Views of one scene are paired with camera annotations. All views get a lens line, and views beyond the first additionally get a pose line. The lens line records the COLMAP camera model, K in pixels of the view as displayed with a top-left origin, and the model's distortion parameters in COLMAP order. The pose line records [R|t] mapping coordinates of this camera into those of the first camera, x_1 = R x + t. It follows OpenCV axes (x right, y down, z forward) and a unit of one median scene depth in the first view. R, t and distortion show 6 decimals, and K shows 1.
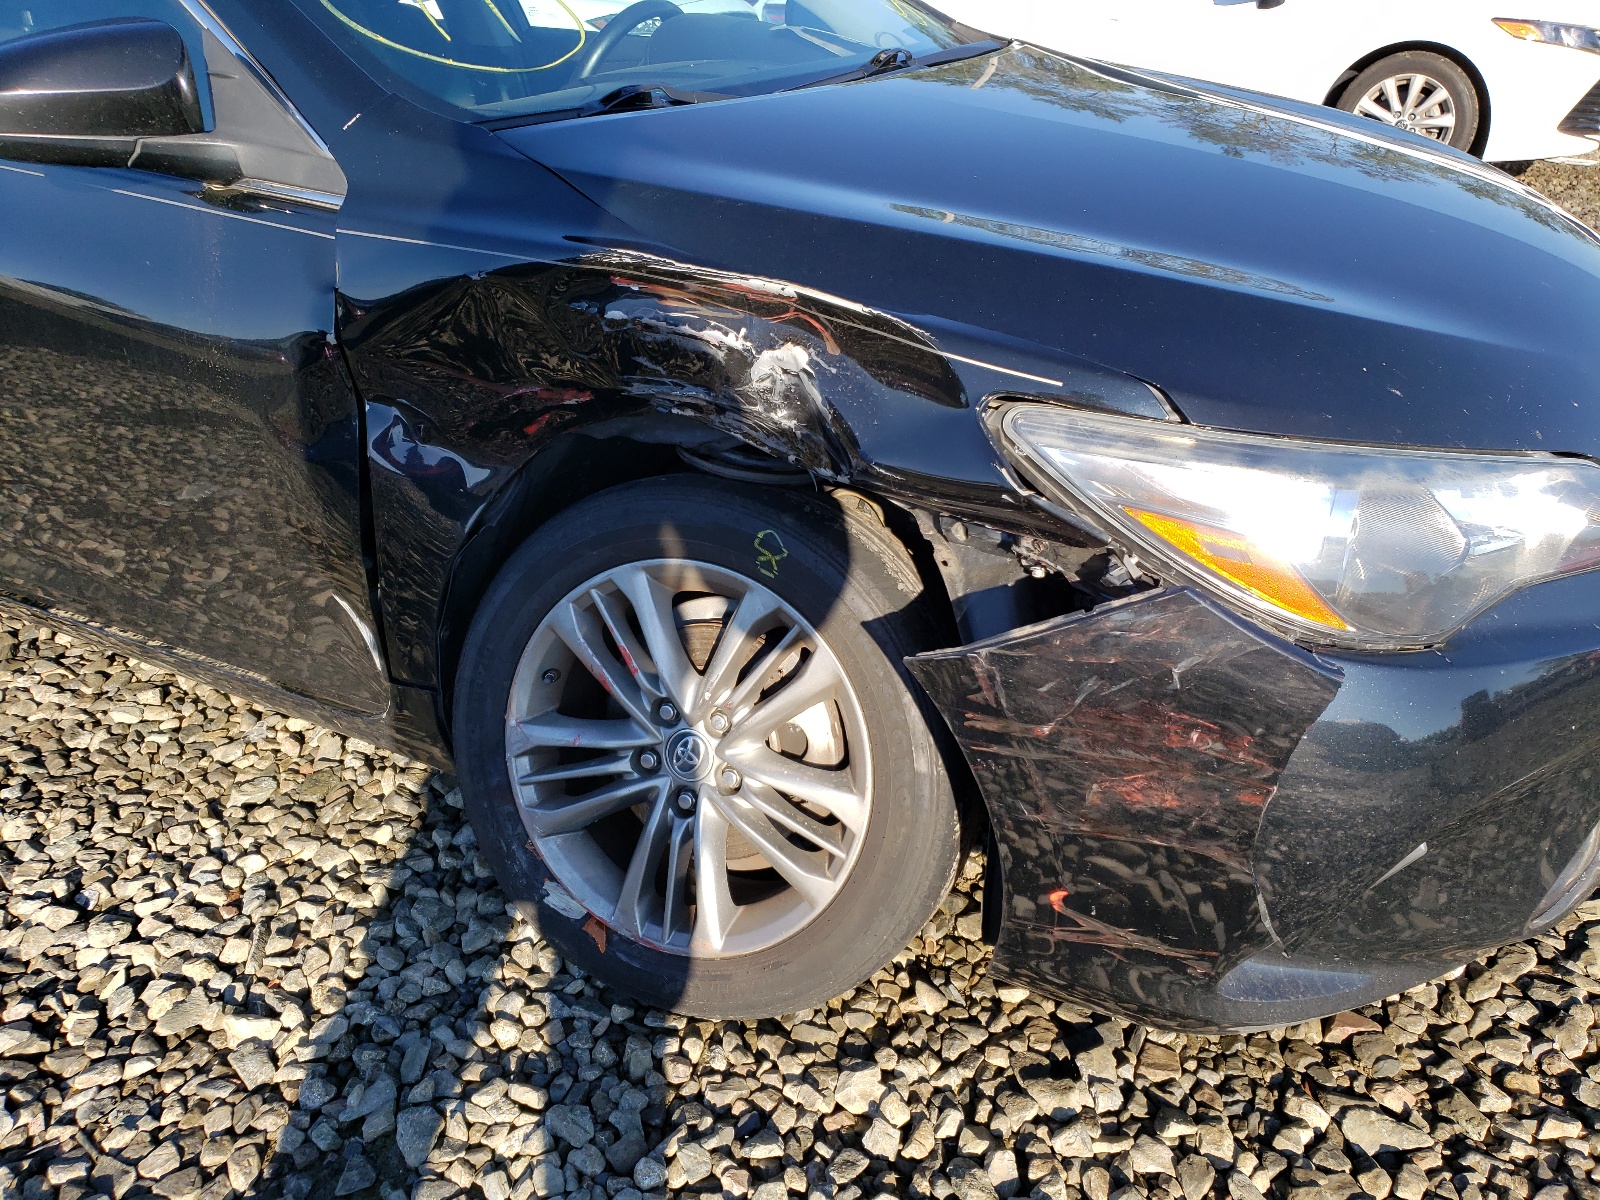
lens RADIAL K [[1218.9, 0, 800.0], [0, 1218.9, 600.0], [0, 0, 1]] dist [-0.000134, 0.130035]
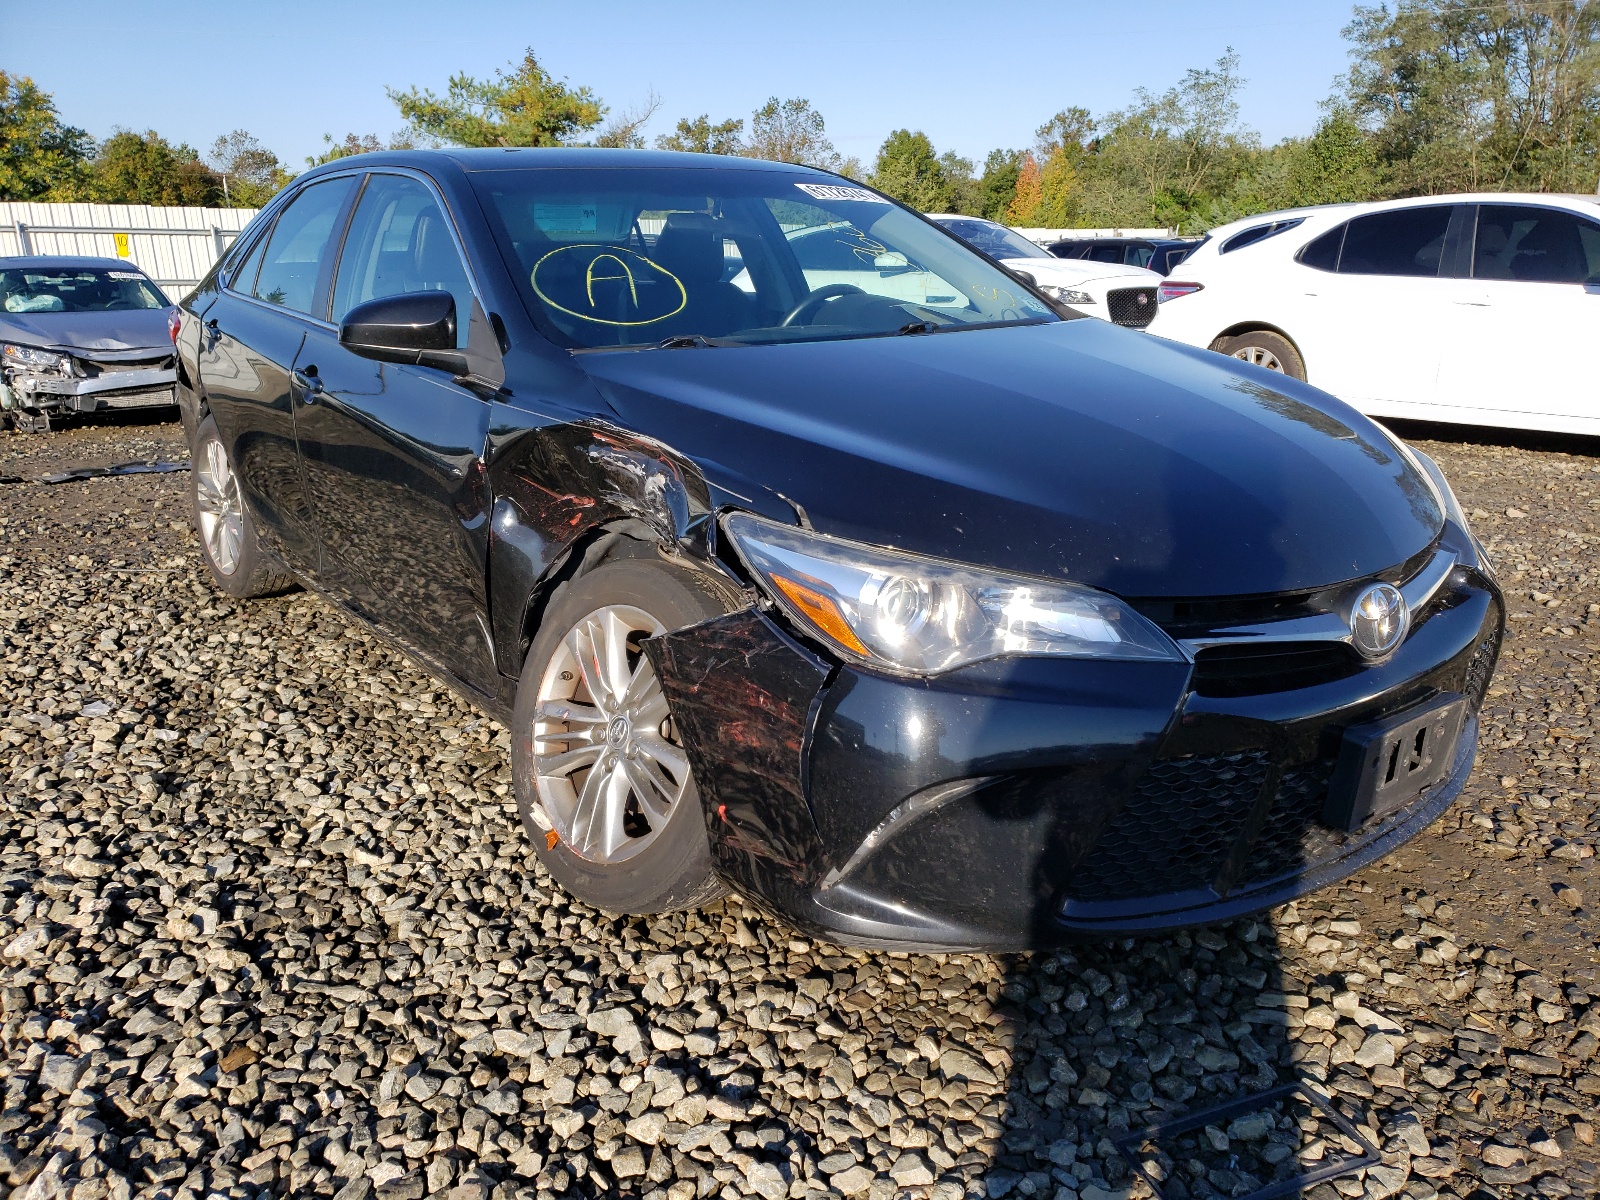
lens RADIAL K [[1209.3, 0, 800.0], [0, 1209.3, 600.0], [0, 0, 1]] dist [0.133778, 0.000574]
pose [[0.919696, 0.122488, -0.373036, 0.655349], [-0.189472, 0.970602, -0.148430, 0.143729], [0.343888, 0.207190, 0.915867, -0.380931]]
